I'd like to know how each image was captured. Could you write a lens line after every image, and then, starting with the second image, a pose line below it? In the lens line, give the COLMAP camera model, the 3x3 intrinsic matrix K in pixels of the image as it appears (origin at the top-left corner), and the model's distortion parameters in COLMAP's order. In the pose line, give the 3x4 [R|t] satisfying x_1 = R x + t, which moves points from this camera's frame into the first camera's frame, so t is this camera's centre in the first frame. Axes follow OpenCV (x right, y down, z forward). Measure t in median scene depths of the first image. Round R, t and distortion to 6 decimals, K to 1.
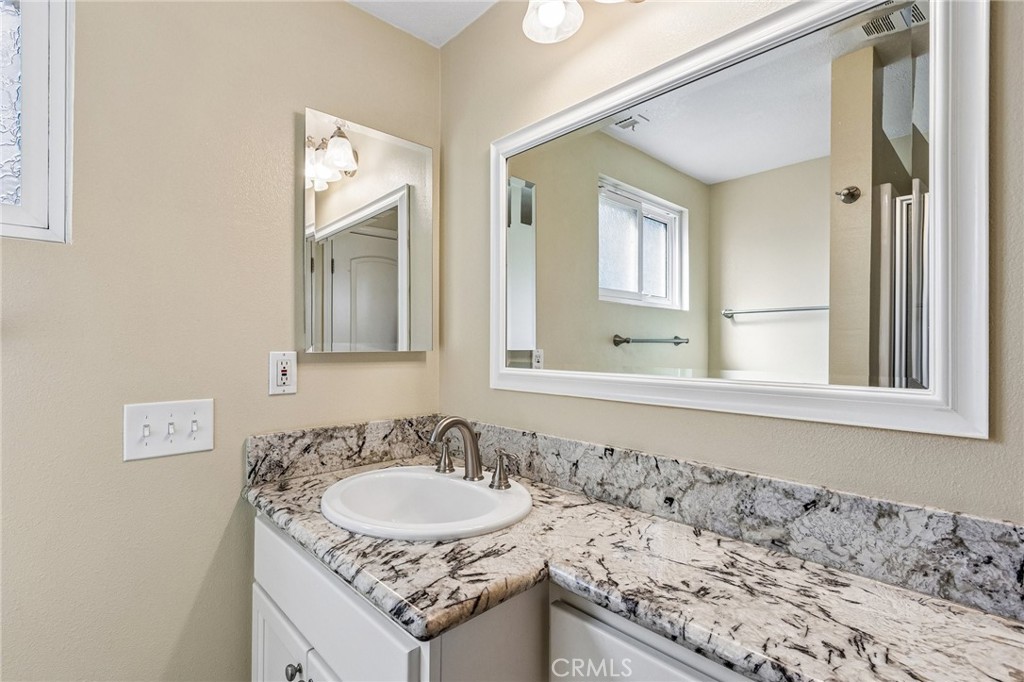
lens RADIAL K [[469.7, 0, 501.2], [0, 469.7, 347.4], [0, 0, 1]] dist [0.002227, 0.000228]
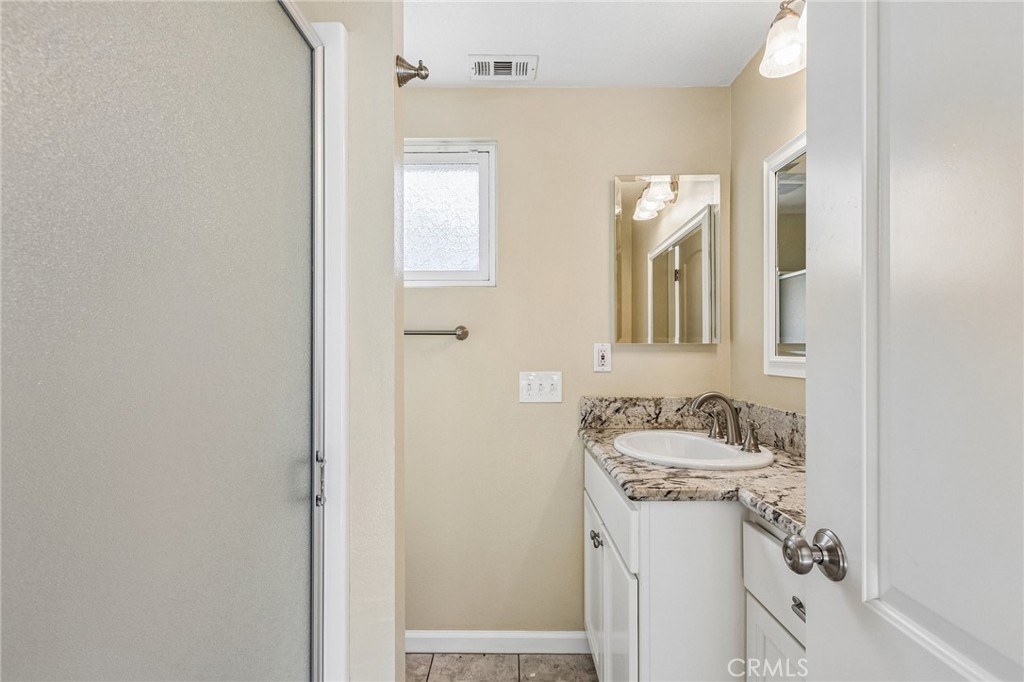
lens RADIAL K [[469.7, 0, 501.2], [0, 469.7, 347.4], [0, 0, 1]] dist [0.002227, 0.000228]
pose [[0.712692, -0.006736, -0.701445, 0.355235], [0.001788, 0.999968, -0.007786, 0.031674], [0.701475, 0.004295, 0.712681, -0.295936]]
